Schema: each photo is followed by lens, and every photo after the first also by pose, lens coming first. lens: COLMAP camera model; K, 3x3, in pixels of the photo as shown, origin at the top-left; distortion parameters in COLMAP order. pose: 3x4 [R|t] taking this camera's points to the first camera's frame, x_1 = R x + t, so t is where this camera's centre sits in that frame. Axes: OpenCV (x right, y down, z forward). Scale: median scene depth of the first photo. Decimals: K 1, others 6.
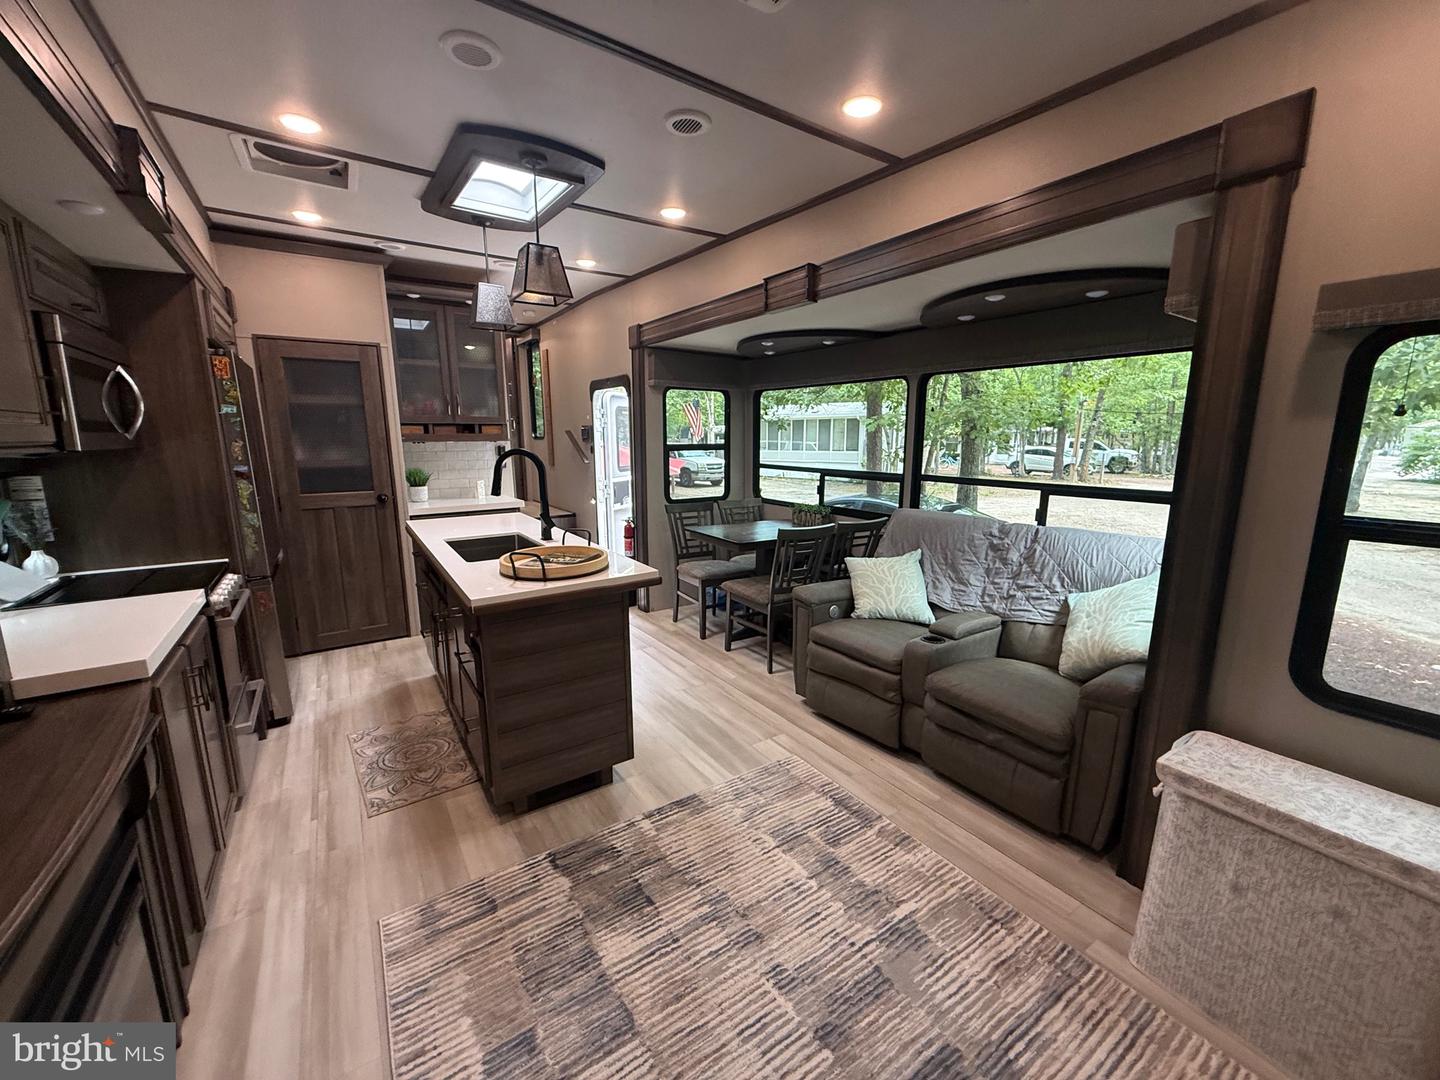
lens RADIAL K [[574.0, 0, 713.3], [0, 574.0, 539.9], [0, 0, 1]] dist [0.001382, -0.000049]
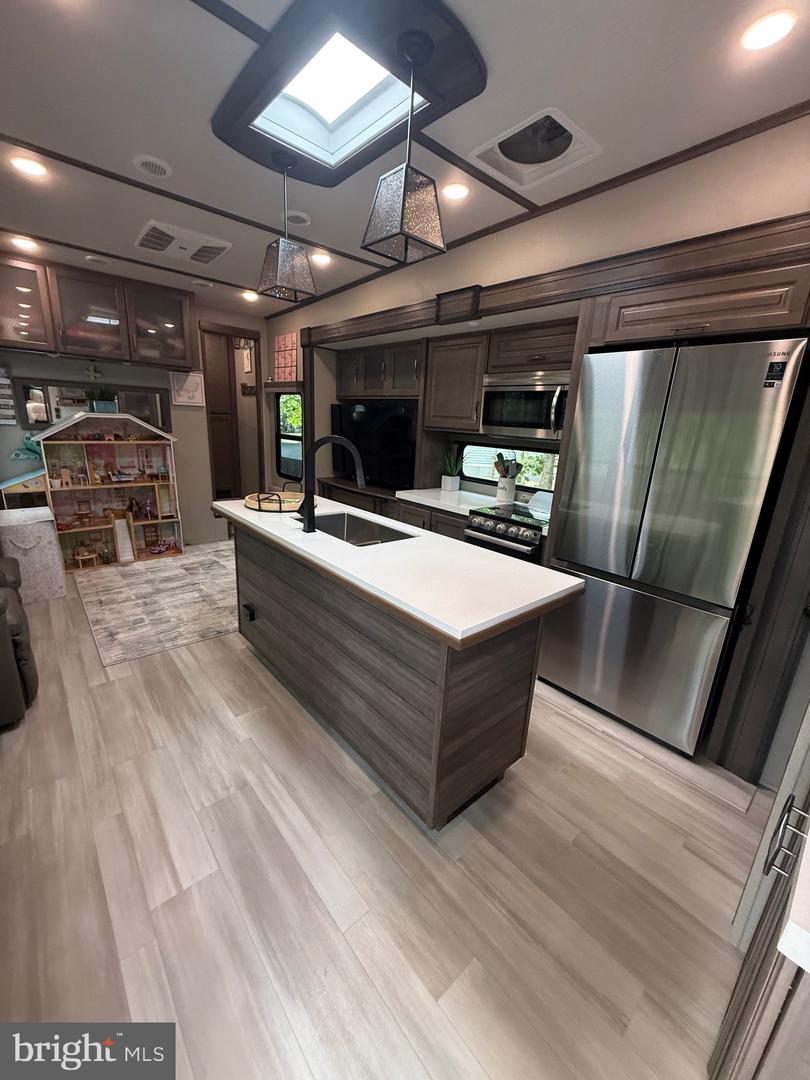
lens RADIAL K [[430.5, 0, 404.5], [0, 430.5, 535.3], [0, 0, 1]] dist [0.001382, -0.000049]
pose [[-0.989680, -0.011752, -0.142812, -0.437559], [-0.072331, 0.901313, 0.427087, -0.396512], [0.123699, 0.433009, -0.892862, 2.111503]]
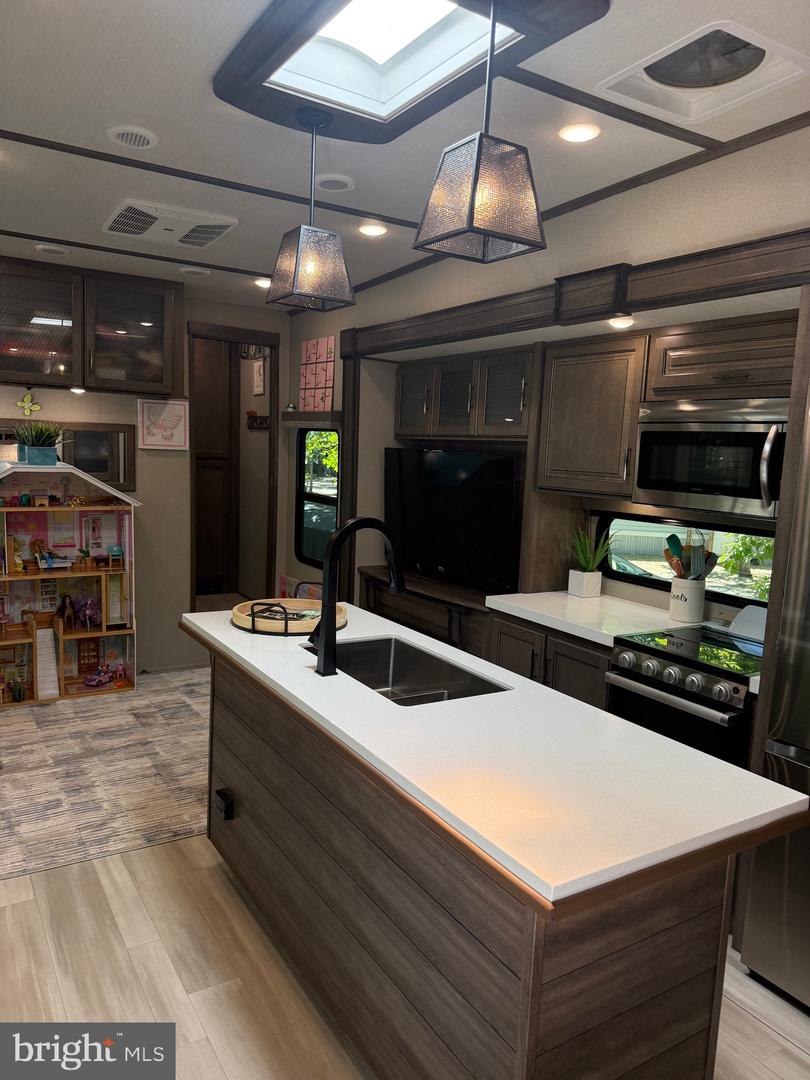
lens RADIAL K [[767.5, 0, 396.8], [0, 767.5, 542.2], [0, 0, 1]] dist [0.027773, -0.037920]
pose [[-0.998741, -0.043746, 0.024561, -0.475164], [-0.034340, 0.952999, 0.301021, -0.455921], [-0.036576, 0.299799, -0.953301, 2.144288]]
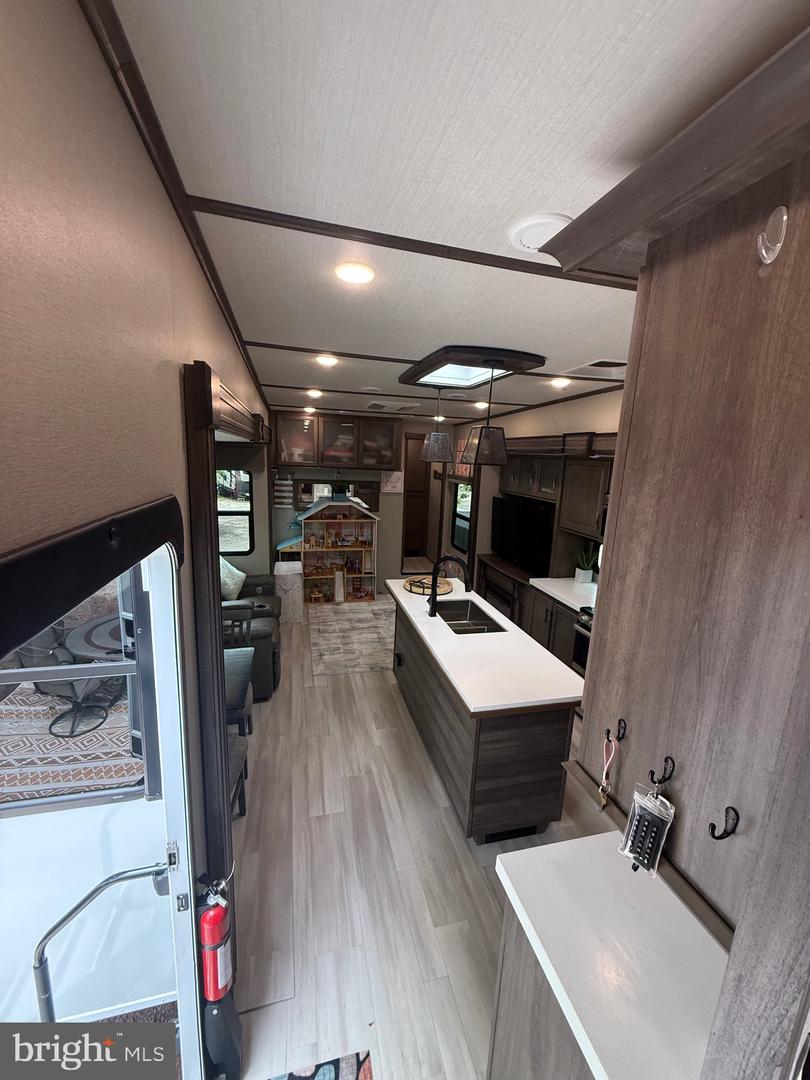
lens RADIAL K [[430.5, 0, 403.0], [0, 430.5, 533.8], [0, 0, 1]] dist [0.001382, -0.000049]
pose [[-0.942416, -0.099061, 0.319437, -0.689049], [0.019468, 0.937259, 0.348090, -0.716750], [-0.333877, 0.334264, -0.881359, 2.412194]]
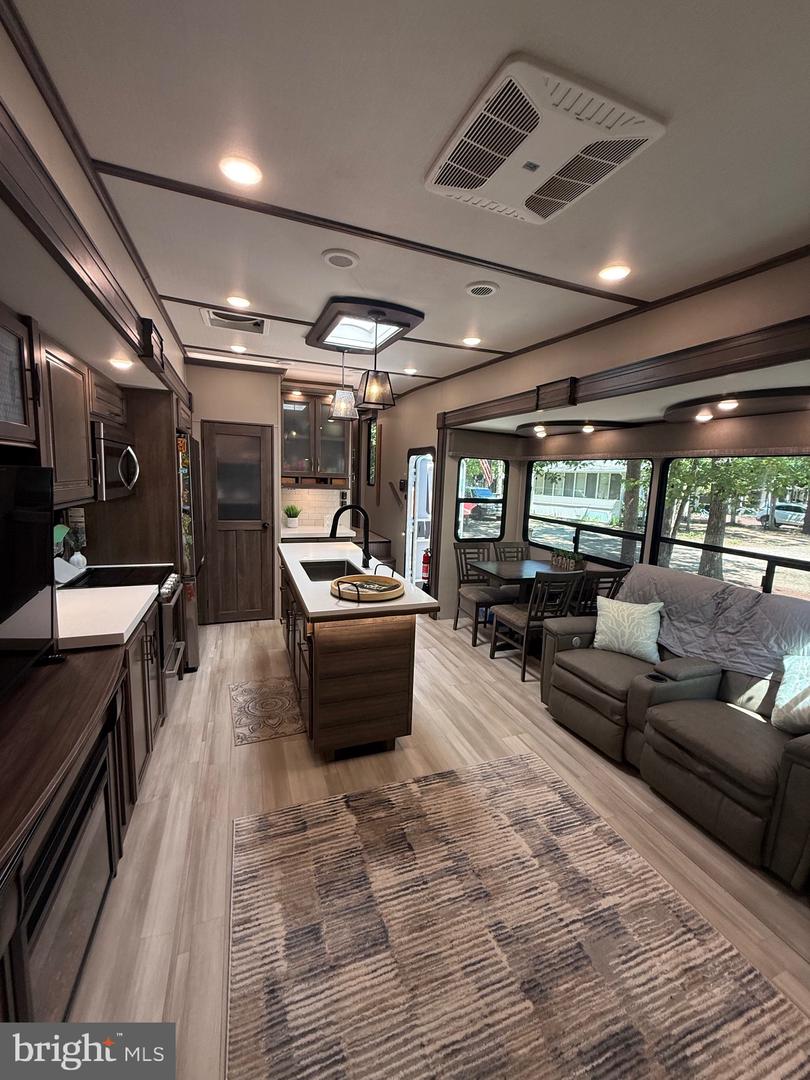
lens RADIAL K [[430.5, 0, 402.9], [0, 430.5, 533.8], [0, 0, 1]] dist [0.001382, -0.000049]
pose [[0.974024, 0.069953, -0.215371, 0.033587], [-0.080653, 0.995887, -0.041291, -0.059238], [0.211597, 0.057588, 0.975659, -0.041970]]
